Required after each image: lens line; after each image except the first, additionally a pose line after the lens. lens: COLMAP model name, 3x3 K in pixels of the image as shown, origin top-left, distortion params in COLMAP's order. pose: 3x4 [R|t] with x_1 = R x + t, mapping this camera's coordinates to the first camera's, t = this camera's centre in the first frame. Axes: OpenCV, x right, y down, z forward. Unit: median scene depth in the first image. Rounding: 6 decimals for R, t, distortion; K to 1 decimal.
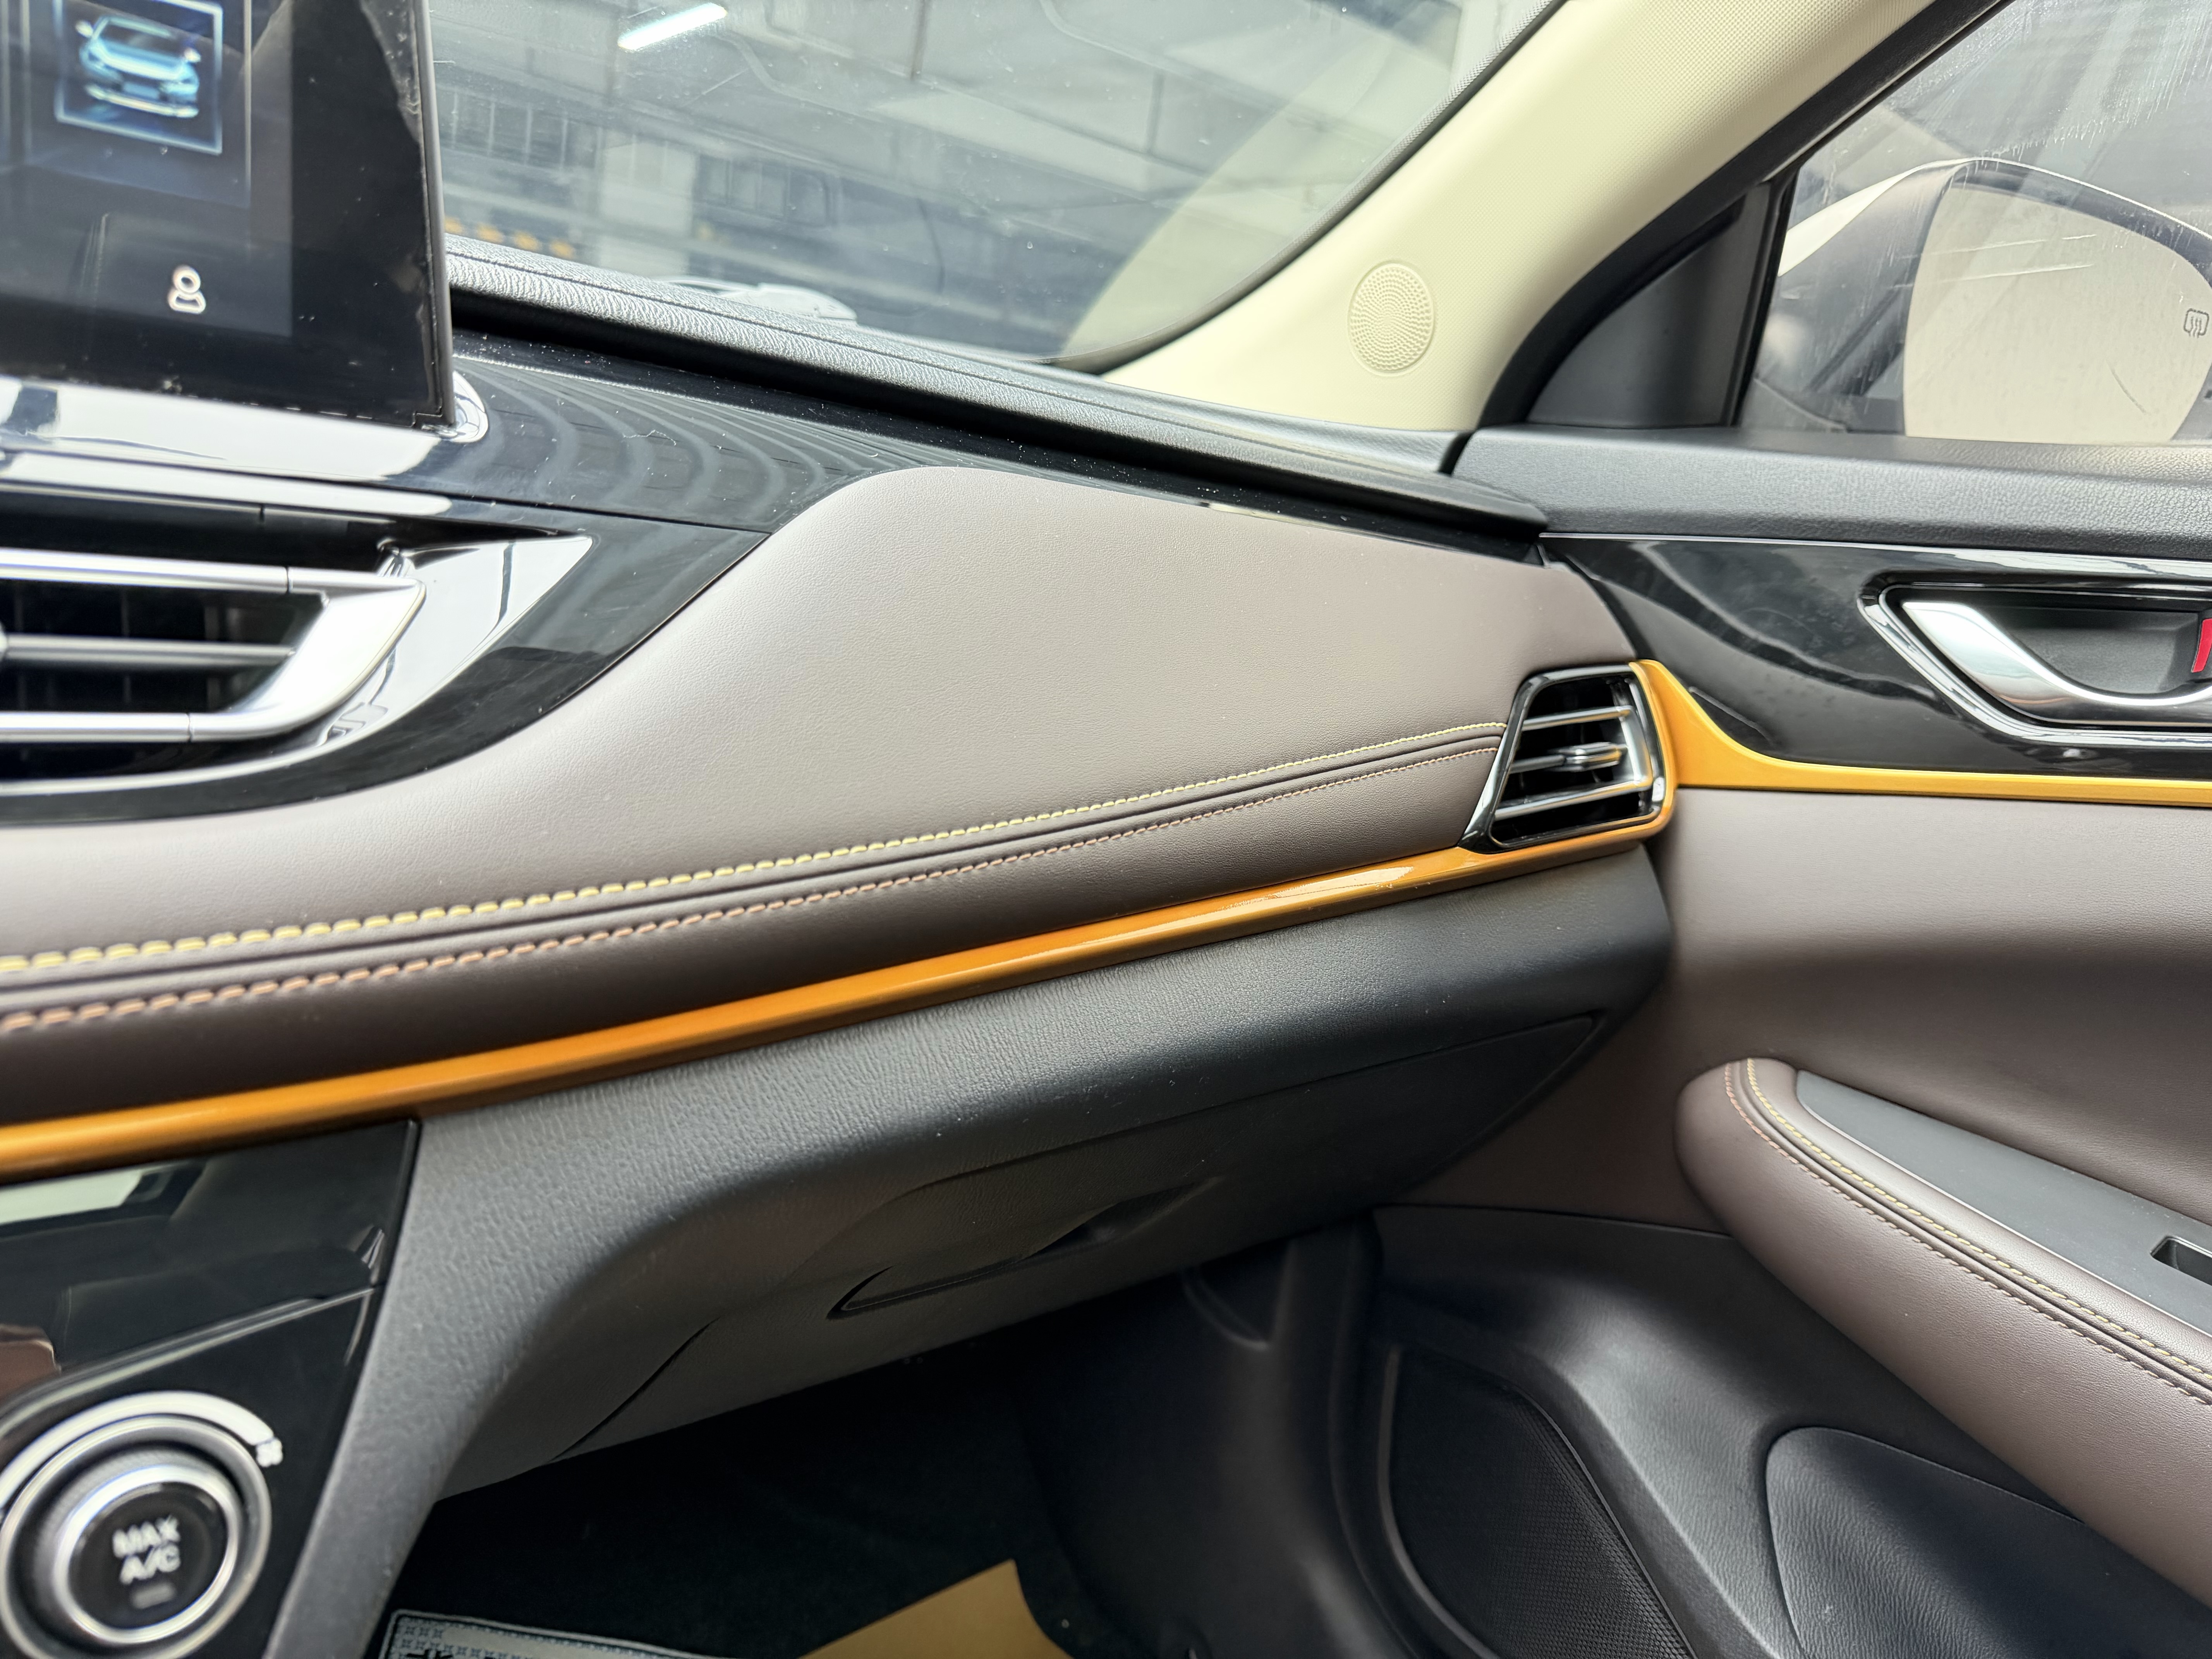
lens RADIAL K [[1587.9, 0, 1110.3], [0, 1587.9, 841.8], [0, 0, 1]] dist [-0.009987, -0.001296]
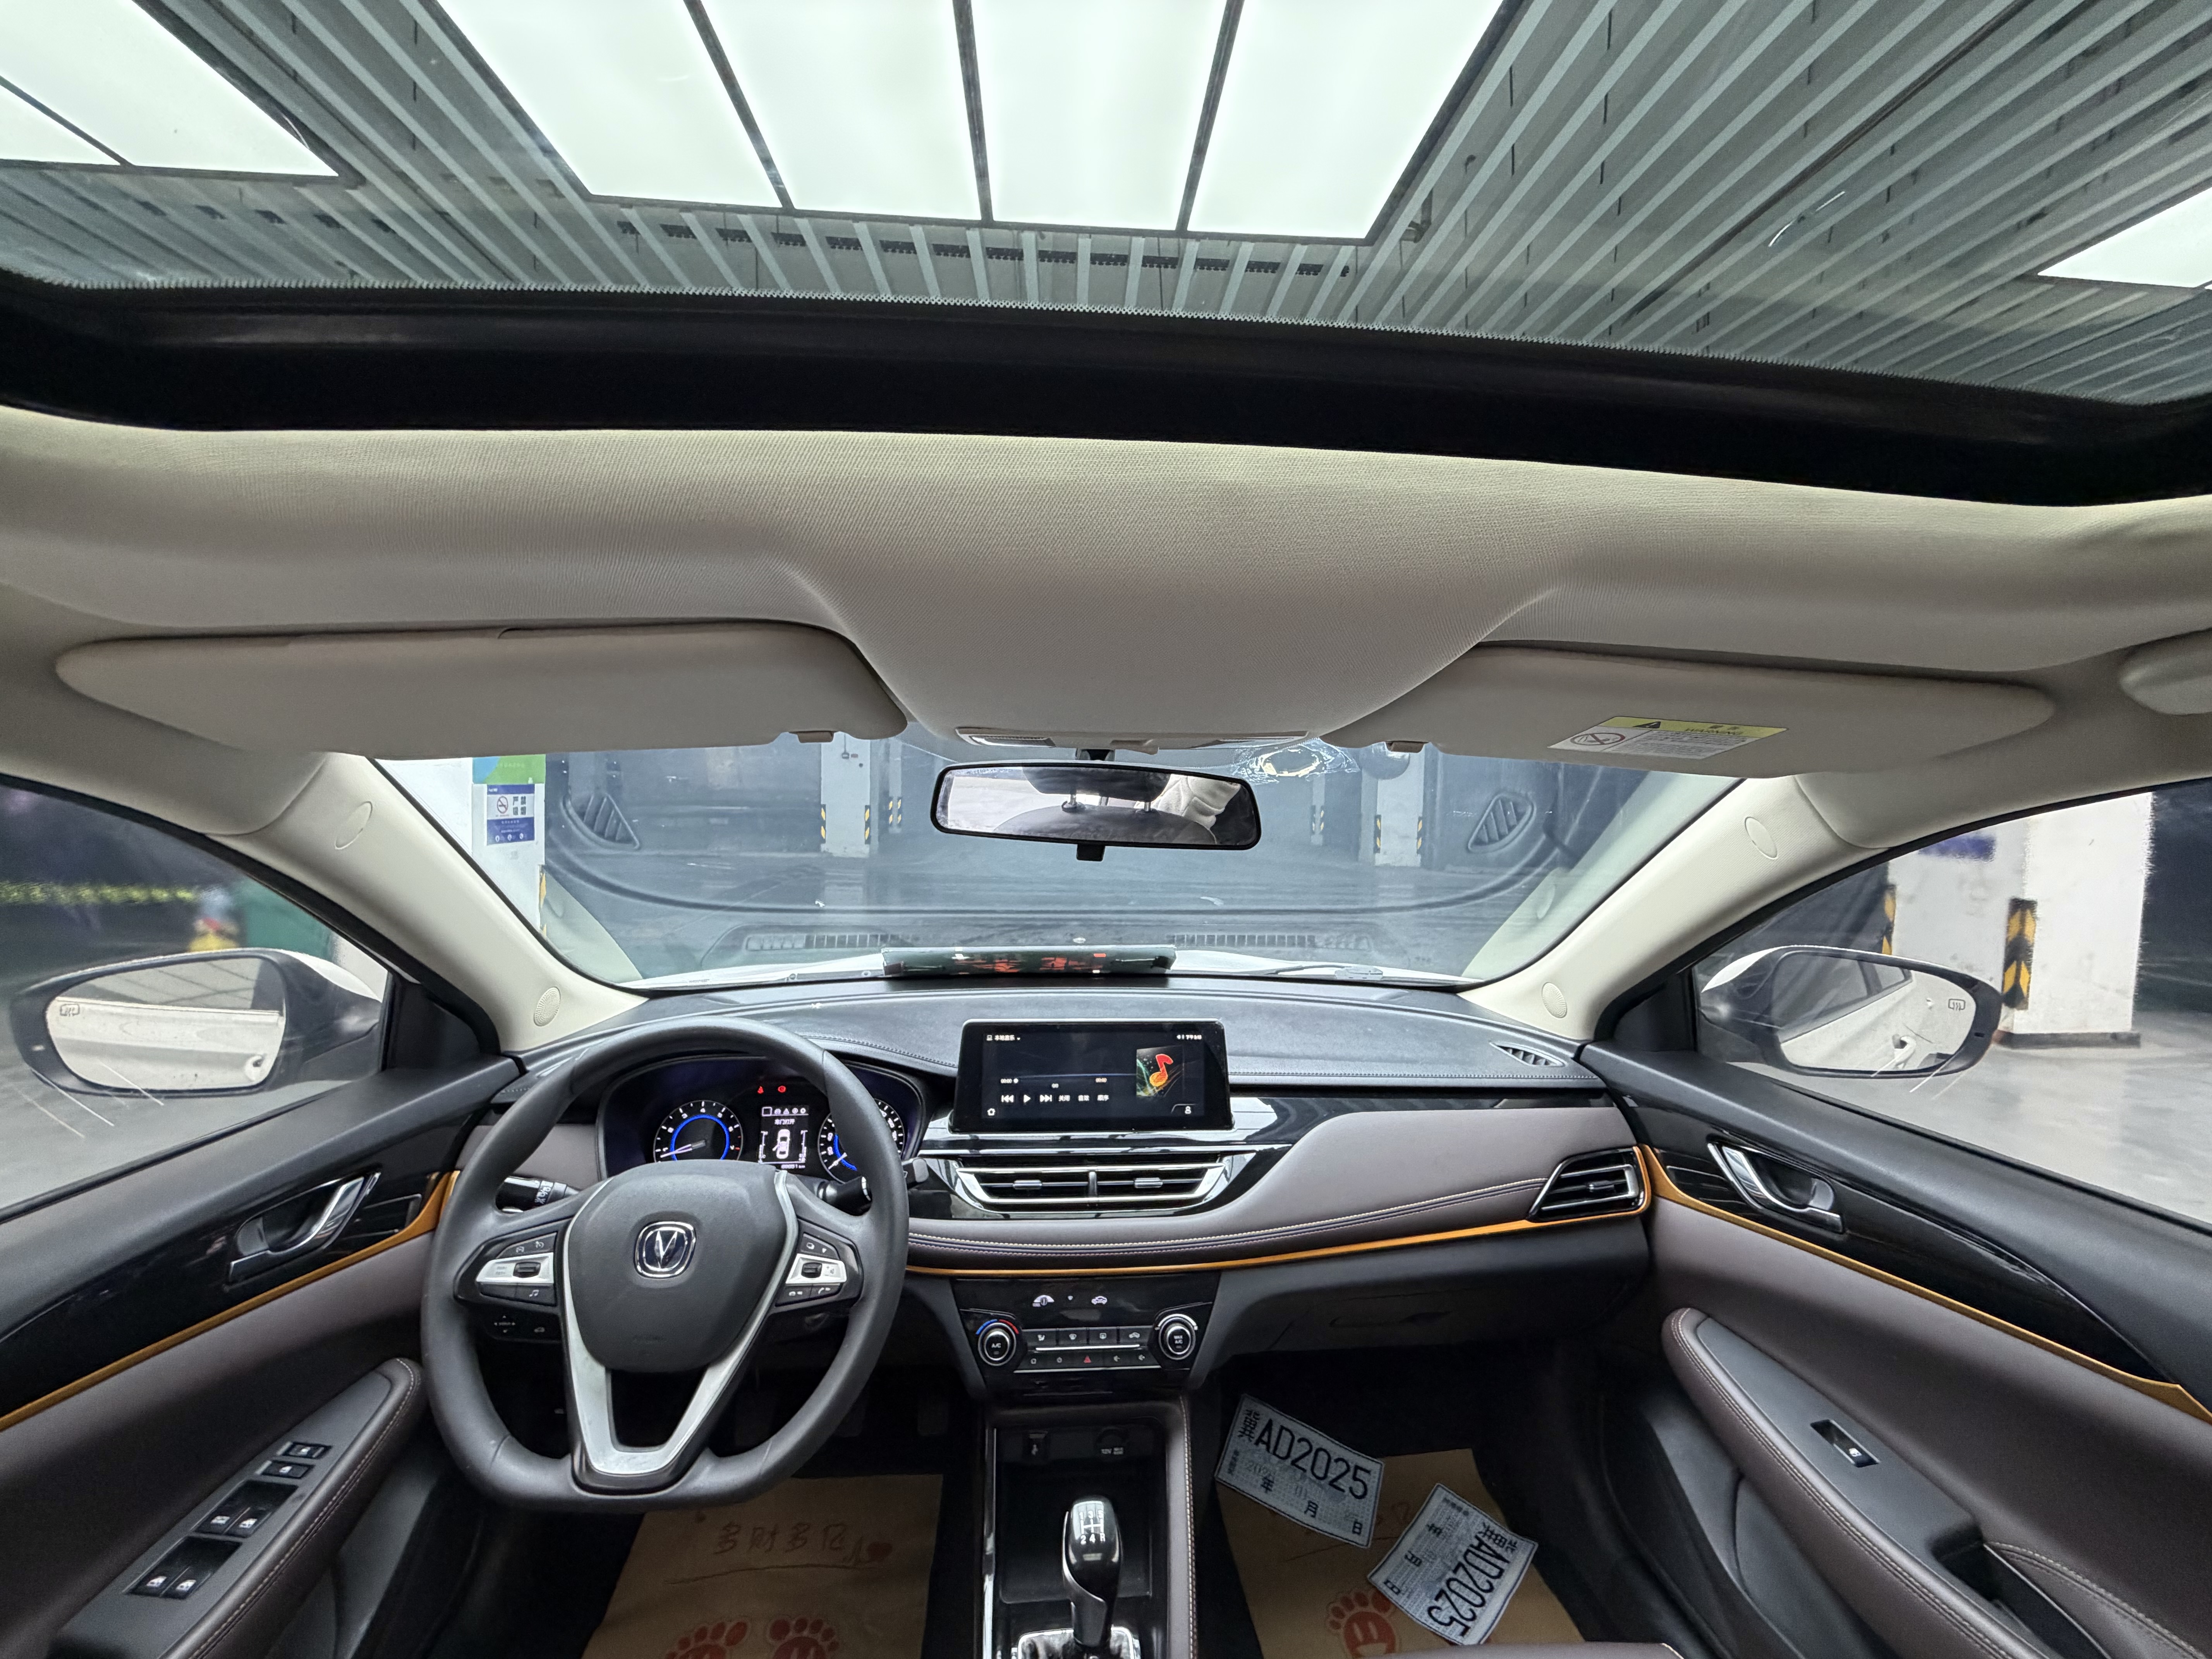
lens RADIAL K [[887.7, 0, 1101.3], [0, 887.7, 822.2], [0, 0, 1]] dist [-0.001189, 0.000224]
pose [[0.805434, -0.082434, -0.586925, 1.172278], [-0.034415, 0.982105, -0.185164, -0.770744], [0.591686, 0.169336, 0.788183, -1.958860]]
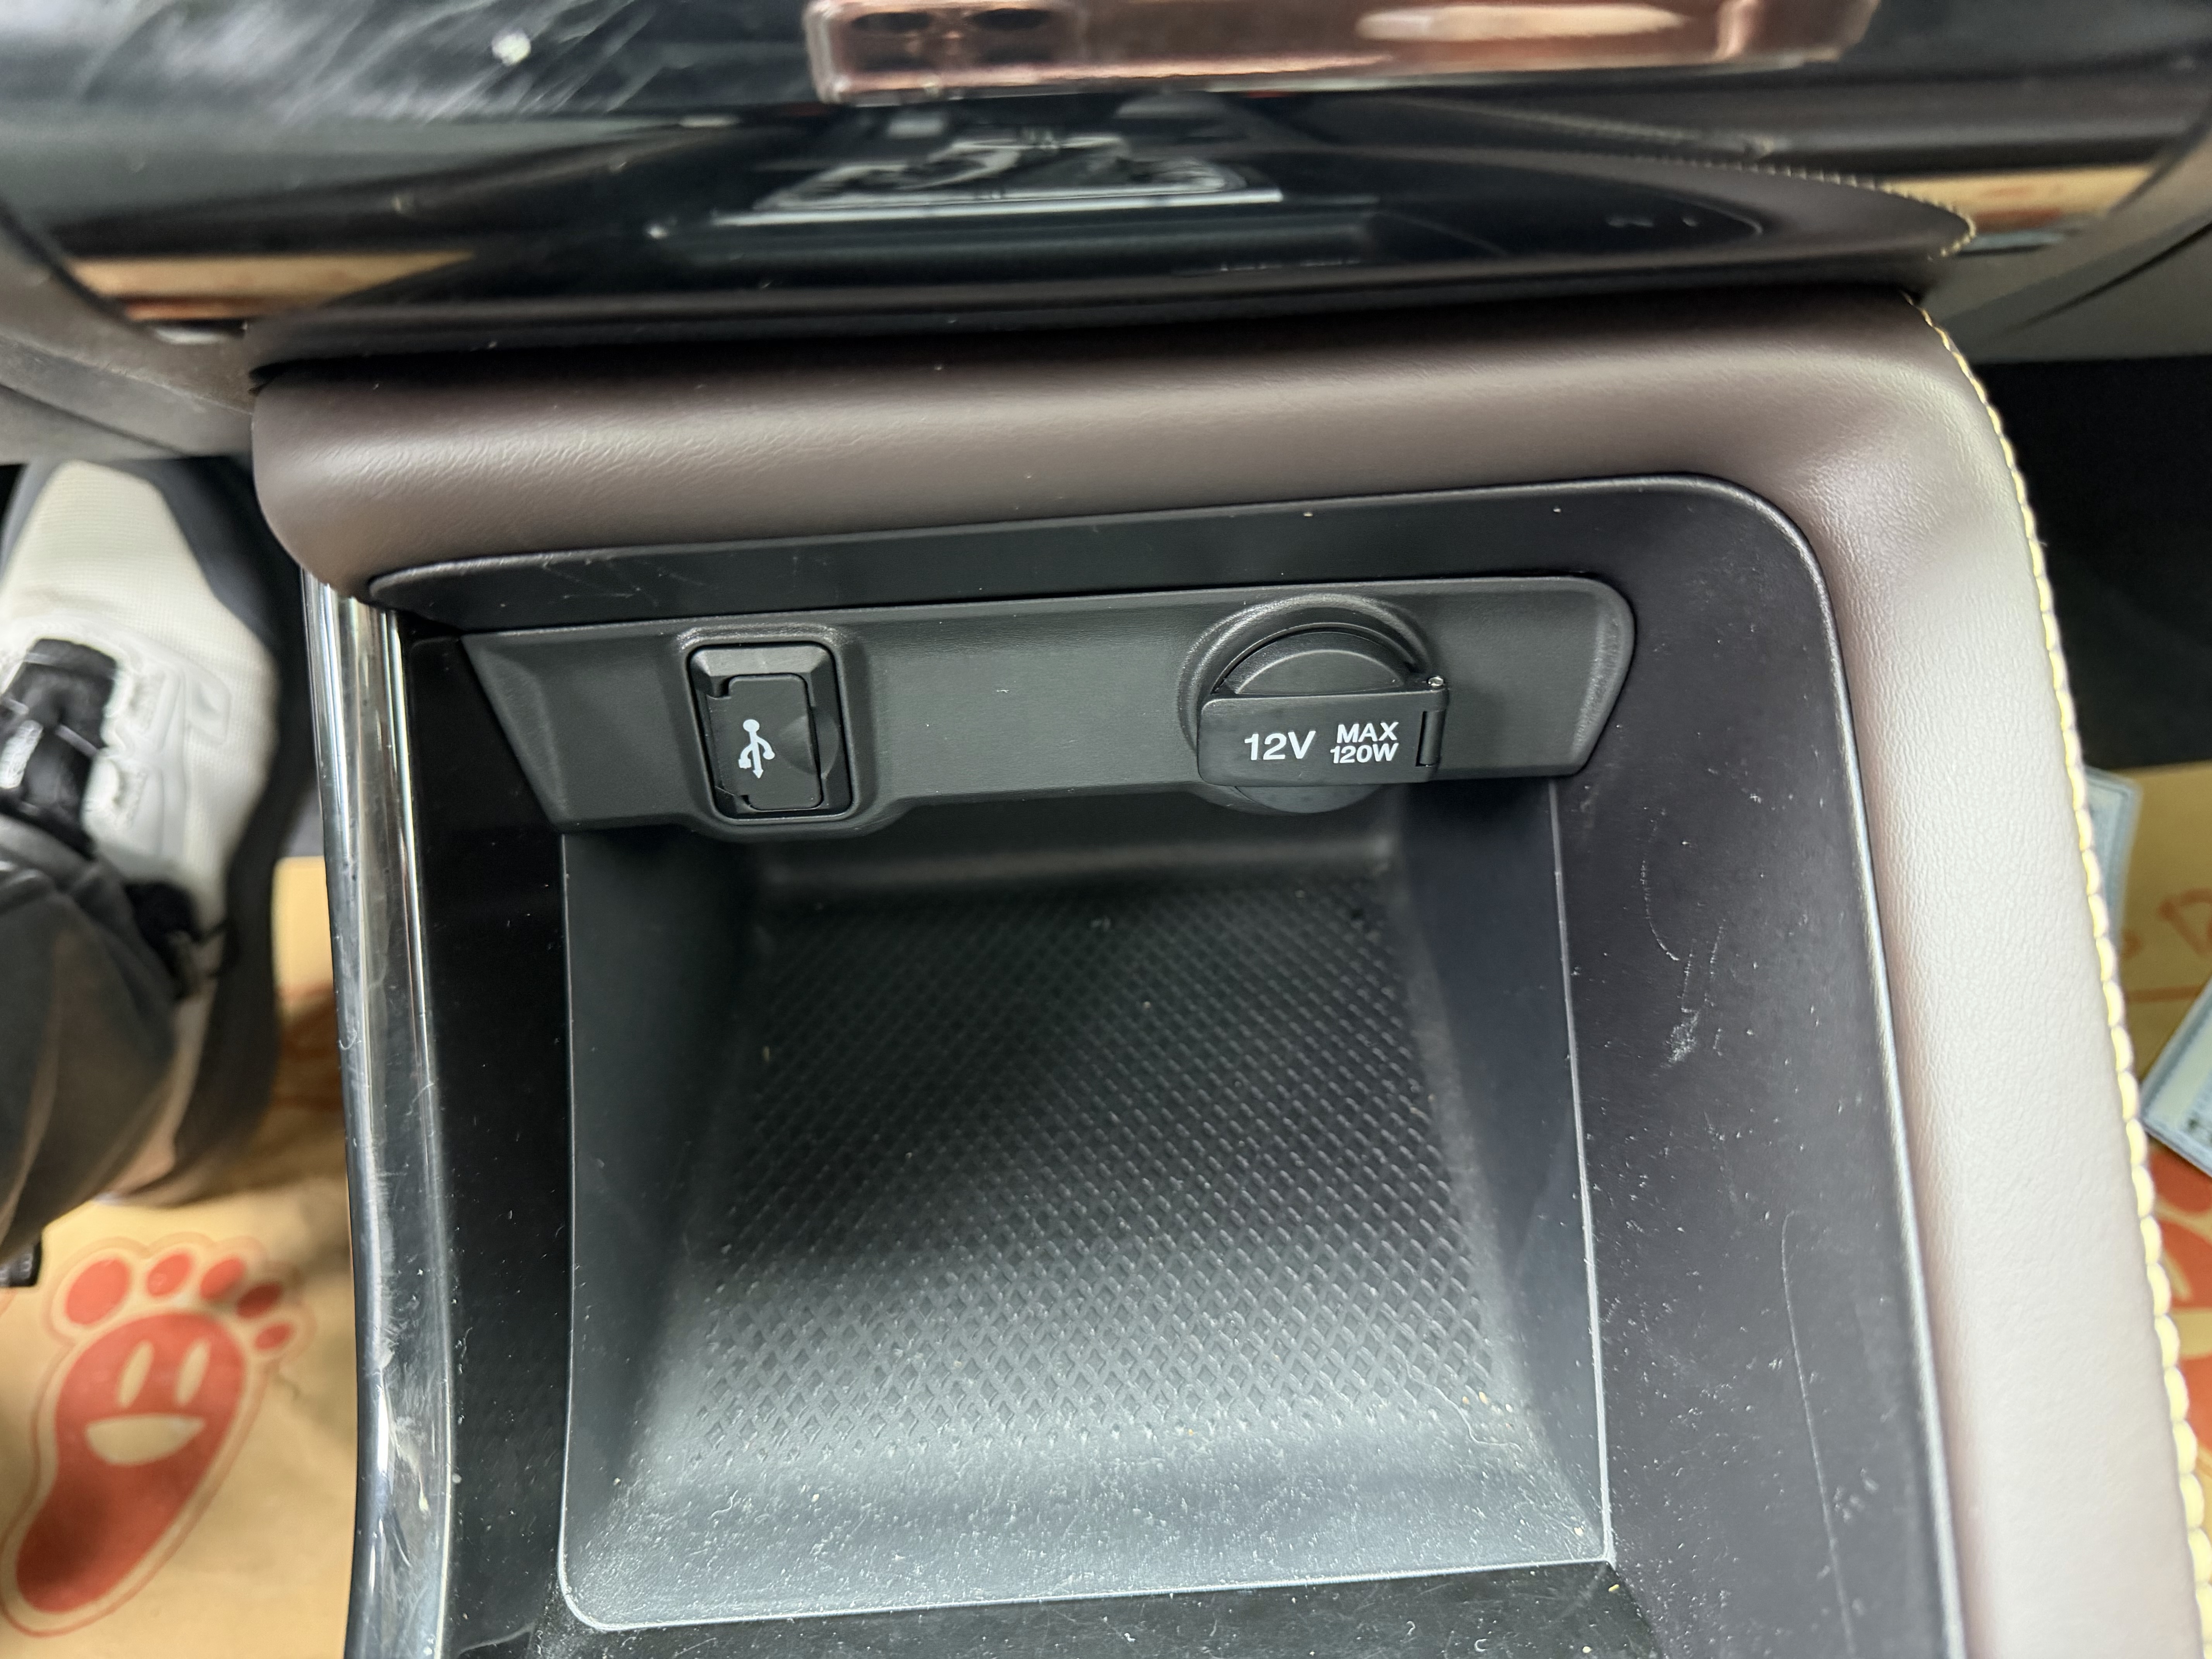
lens RADIAL K [[1627.9, 0, 1111.1], [0, 1627.9, 756.0], [0, 0, 1]] dist [0.249587, -0.521335]
pose [[0.797437, 0.245206, -0.551334, -0.413629], [-0.004131, 0.915905, 0.401374, 0.479207], [0.603389, -0.317792, 0.731389, 0.201137]]
